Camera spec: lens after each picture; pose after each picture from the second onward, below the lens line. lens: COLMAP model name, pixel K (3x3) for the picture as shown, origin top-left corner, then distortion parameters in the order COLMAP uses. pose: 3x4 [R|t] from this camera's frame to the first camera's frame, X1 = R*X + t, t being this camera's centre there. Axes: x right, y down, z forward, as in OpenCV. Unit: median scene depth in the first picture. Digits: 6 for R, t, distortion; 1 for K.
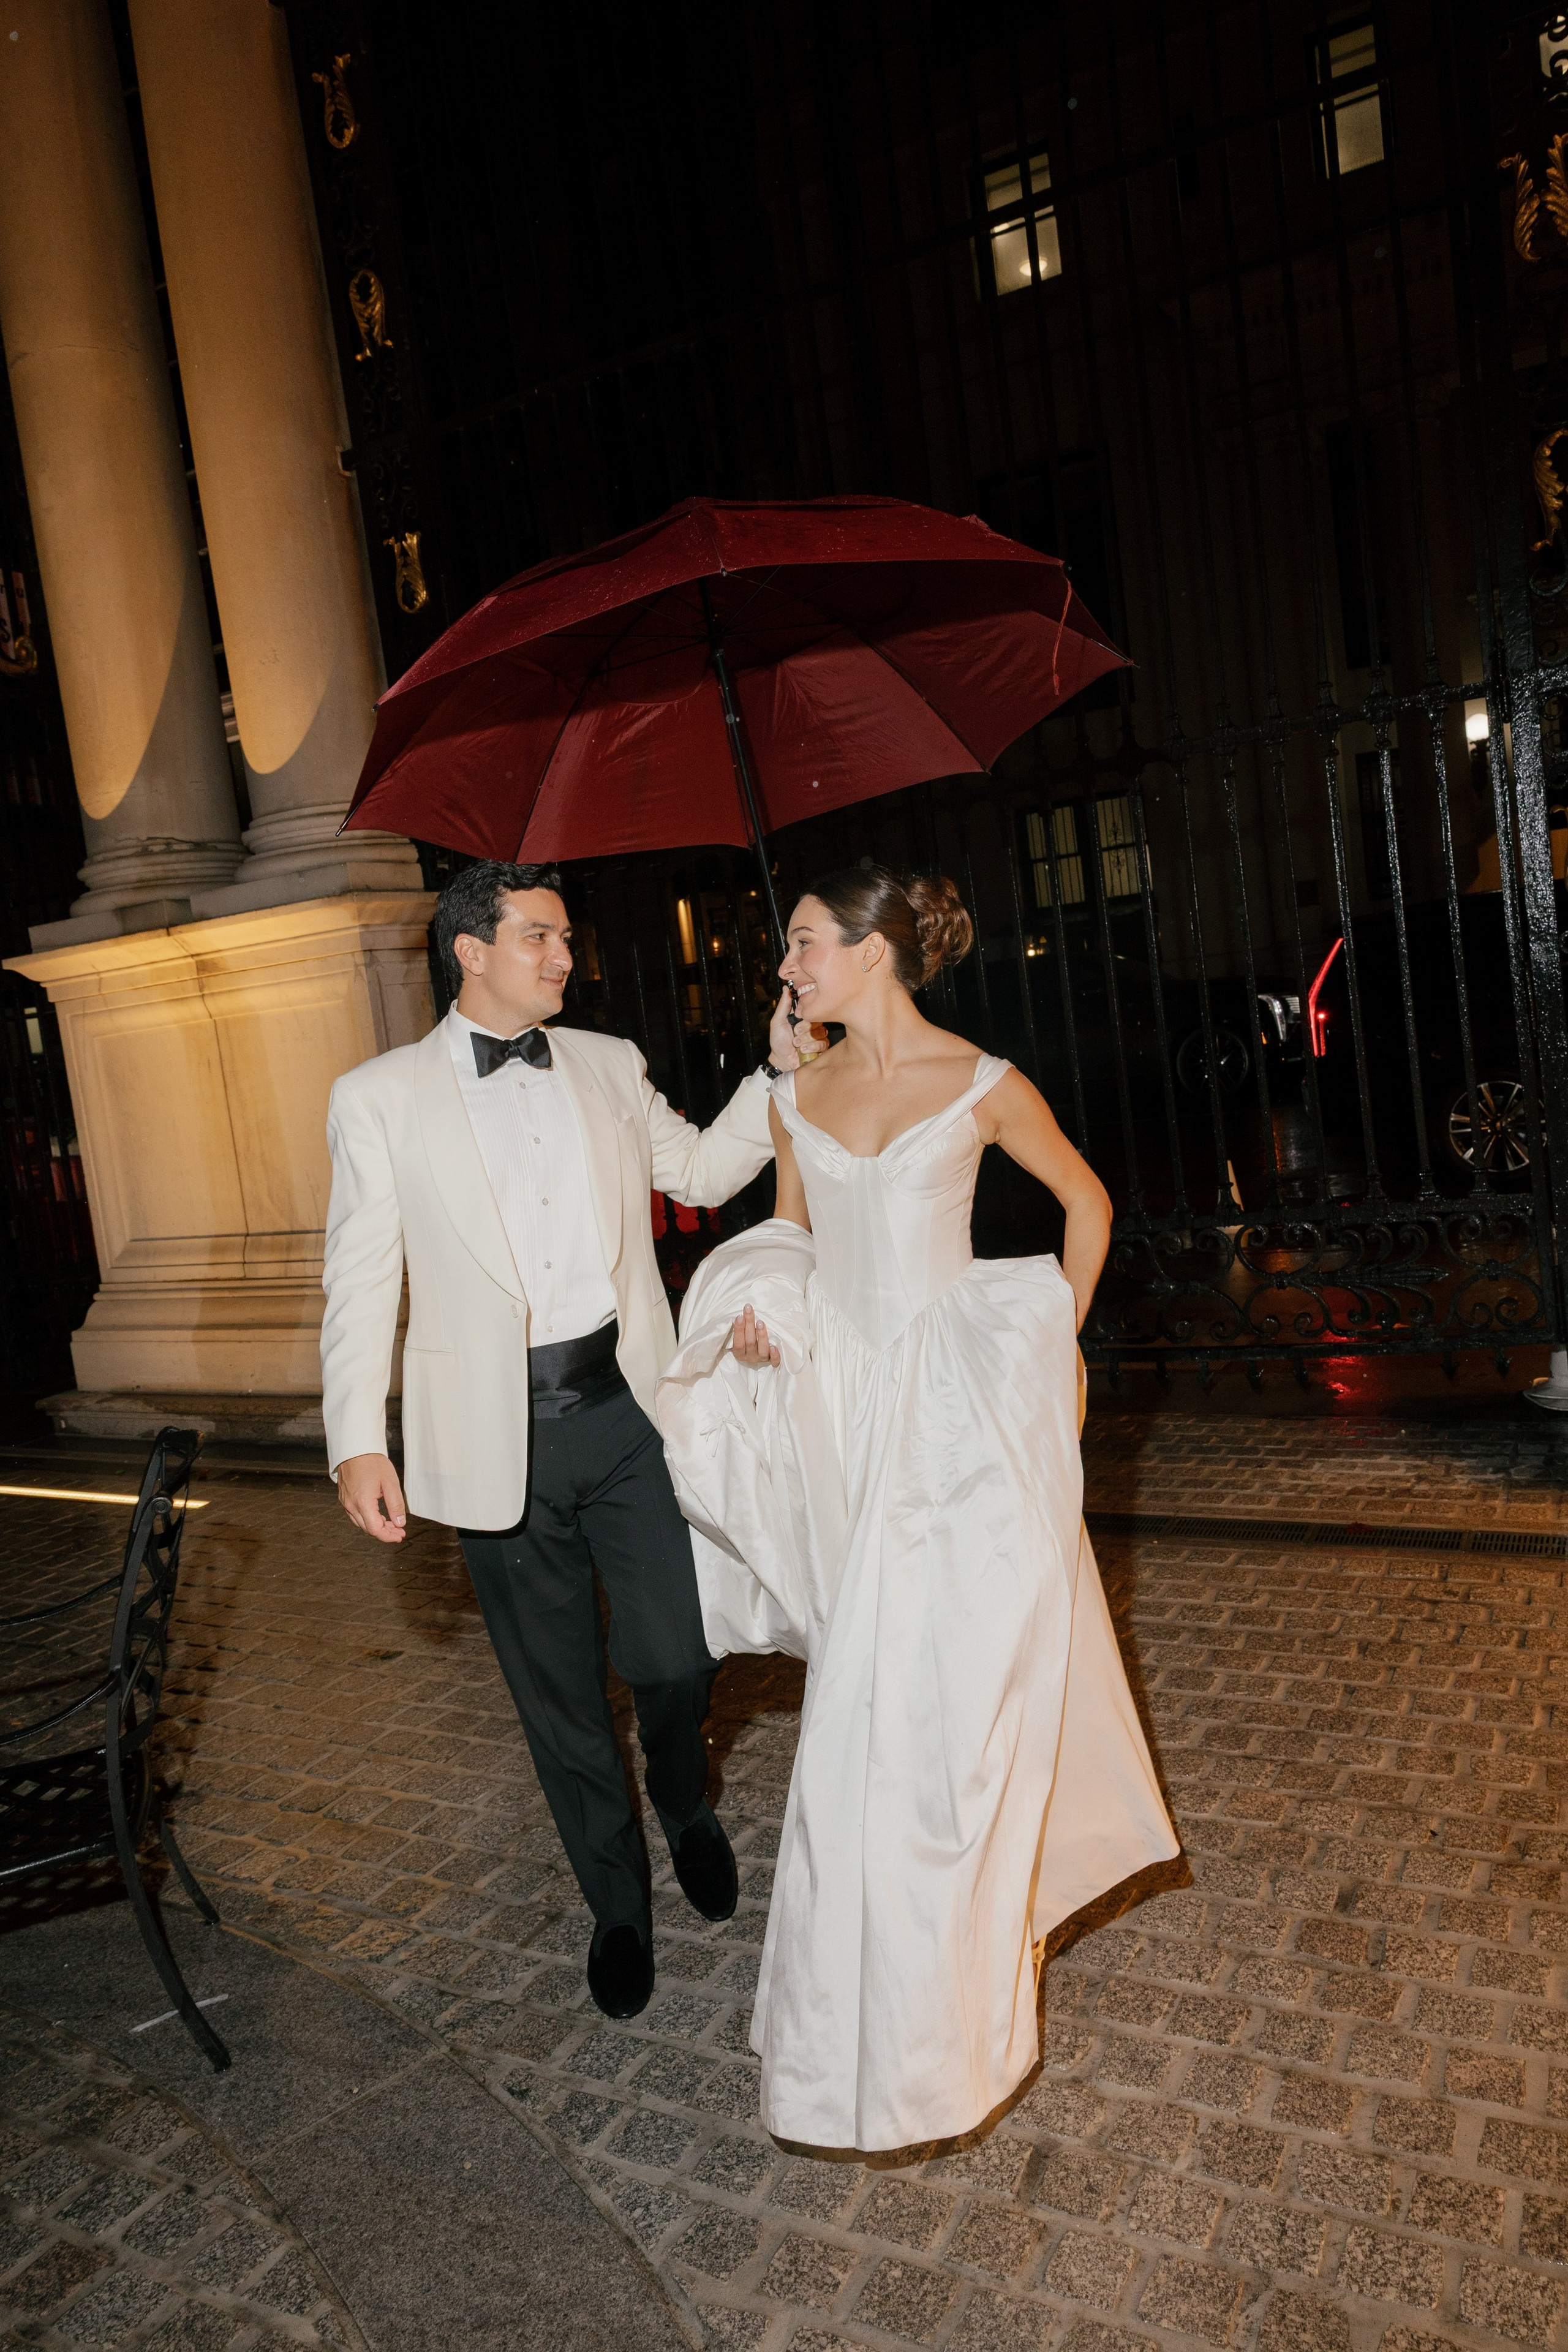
lens RADIAL K [[1578.9, 0, 783.7], [0, 1578.9, 1160.0], [0, 0, 1]] dist [0.009623, 0.000408]
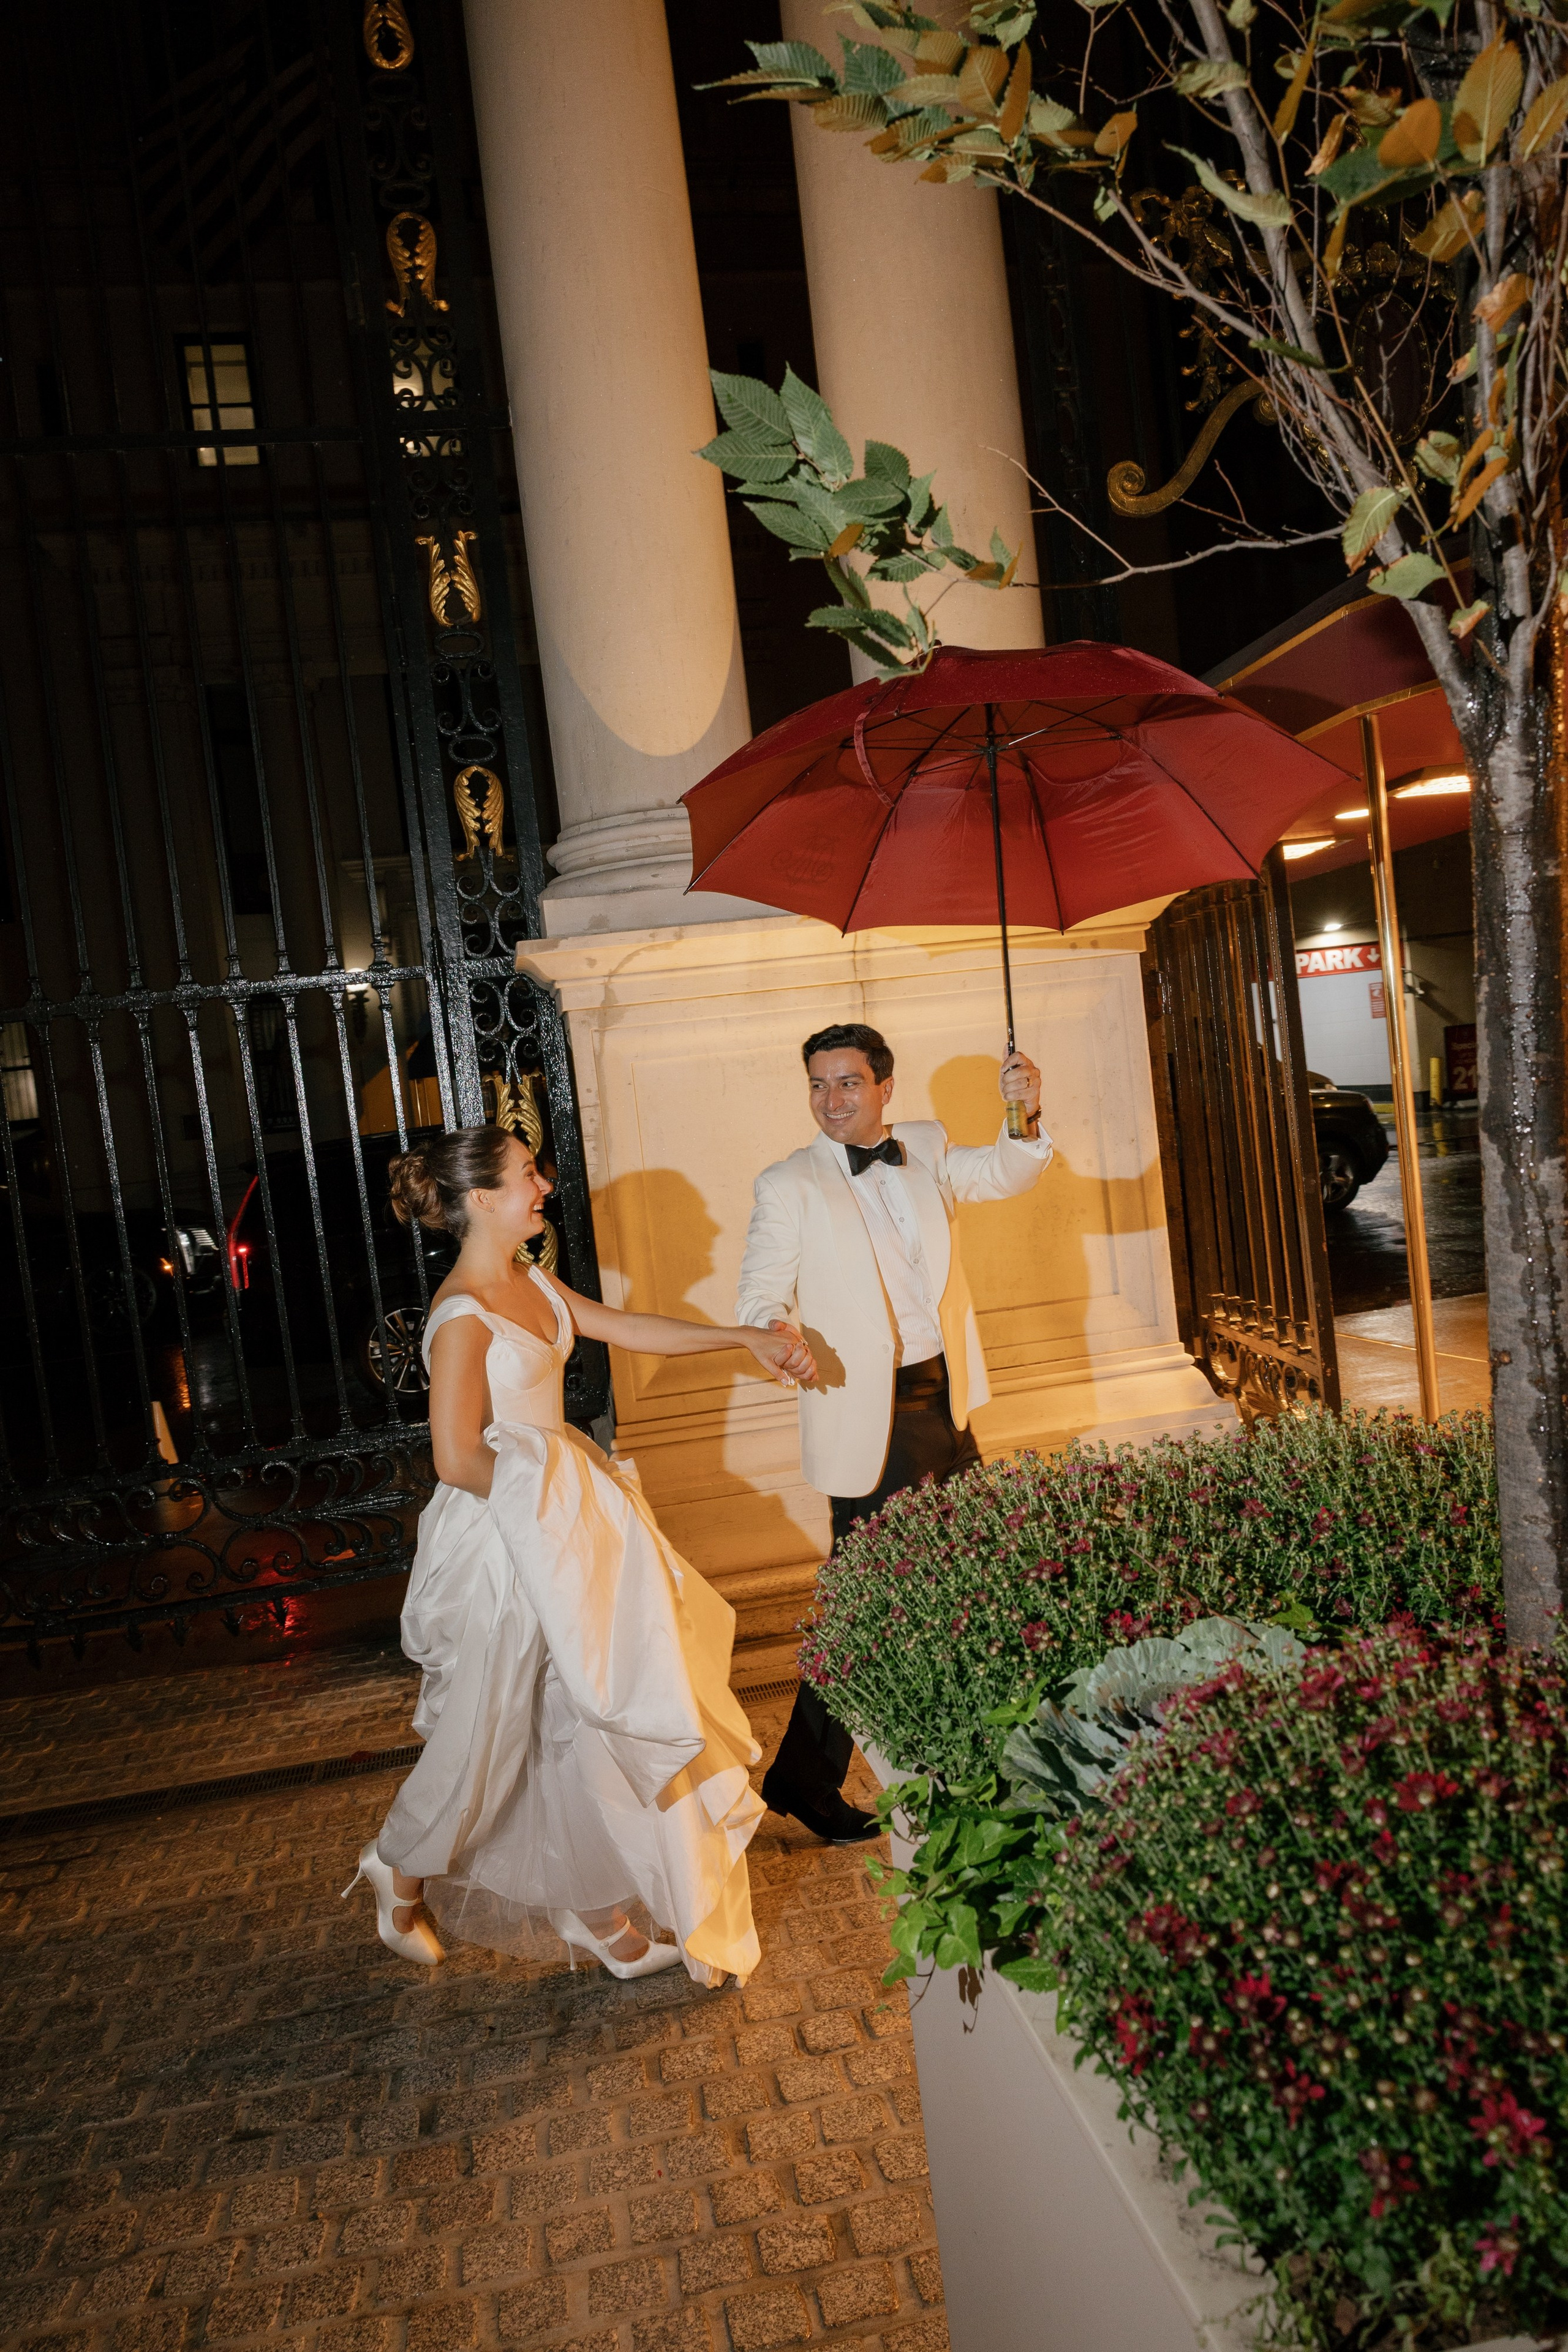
lens RADIAL K [[1581.1, 0, 775.3], [0, 1581.1, 1168.4], [0, 0, 1]] dist [0.002353, 0.002320]
pose [[0.780467, 0.012260, 0.625077, -0.074258], [0.073364, 0.991104, -0.111040, -0.013257], [-0.620878, 0.132521, 0.772624, -0.018353]]
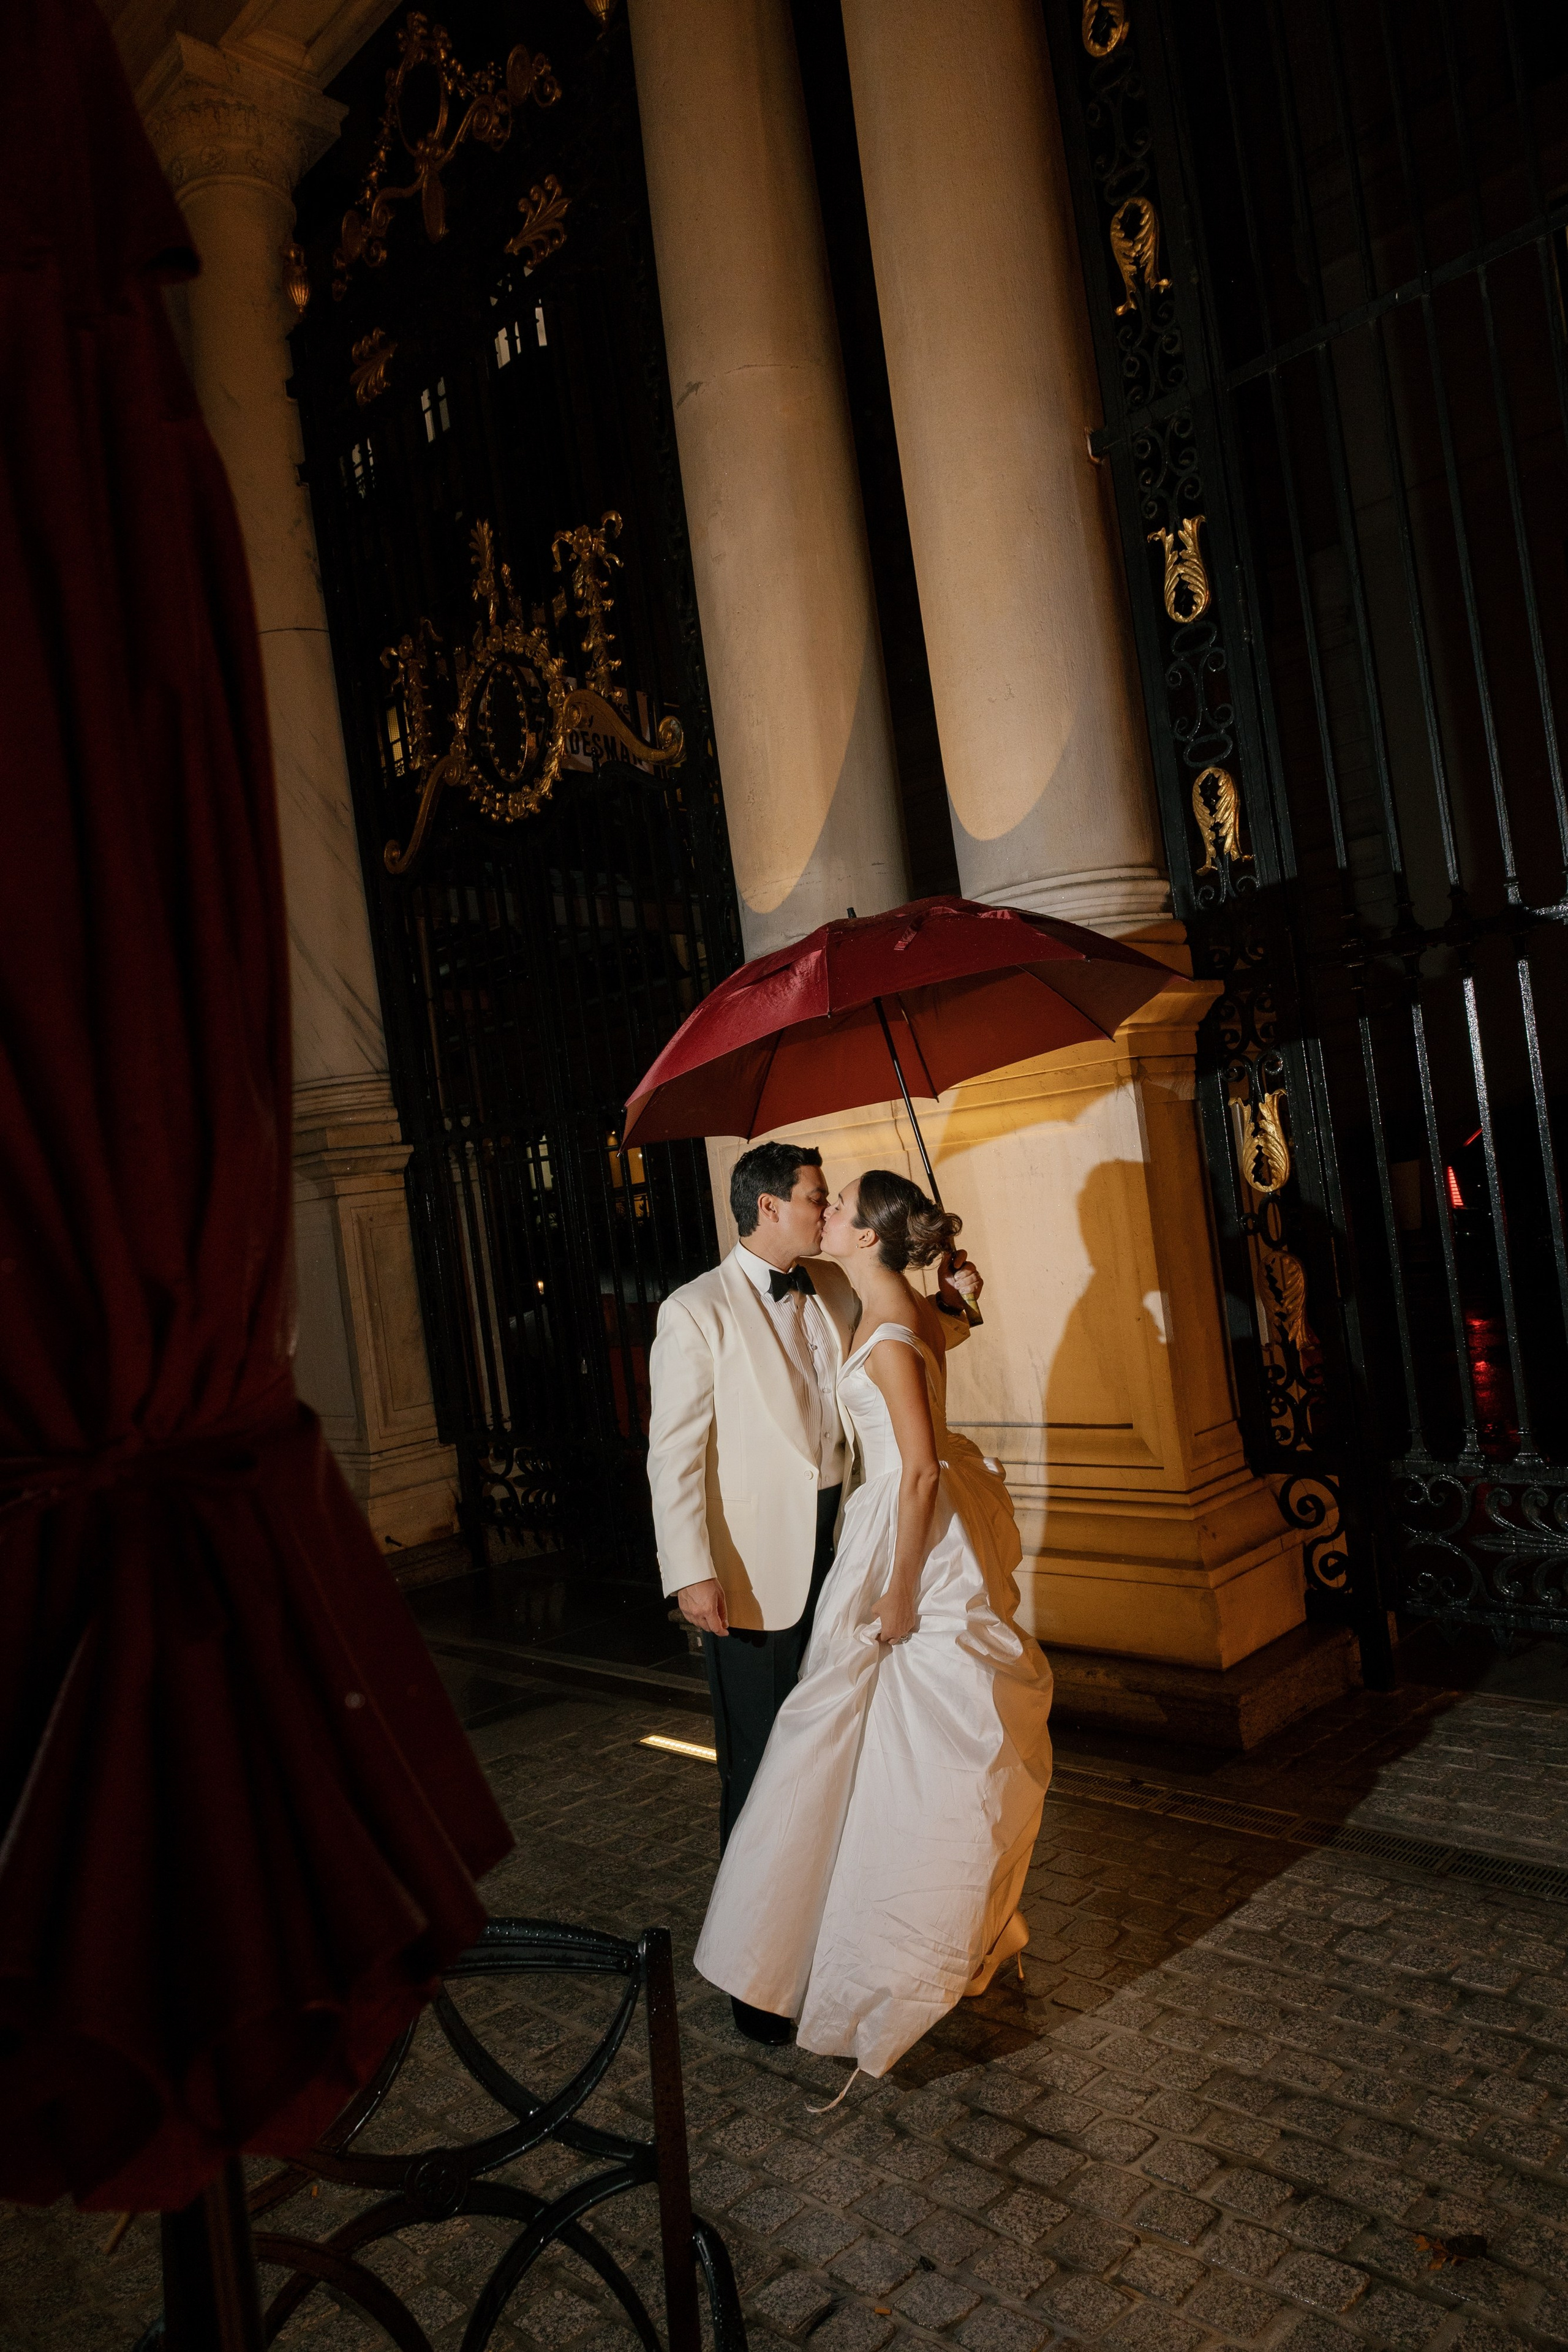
lens RADIAL K [[1585.4, 0, 760.2], [0, 1585.4, 1170.5], [0, 0, 1]] dist [-0.000456, 0.012120]
pose [[0.960115, -0.003969, -0.279578, -0.322779], [-0.016887, 0.997251, -0.072151, -0.031568], [0.279095, 0.073994, 0.957408, 0.332684]]
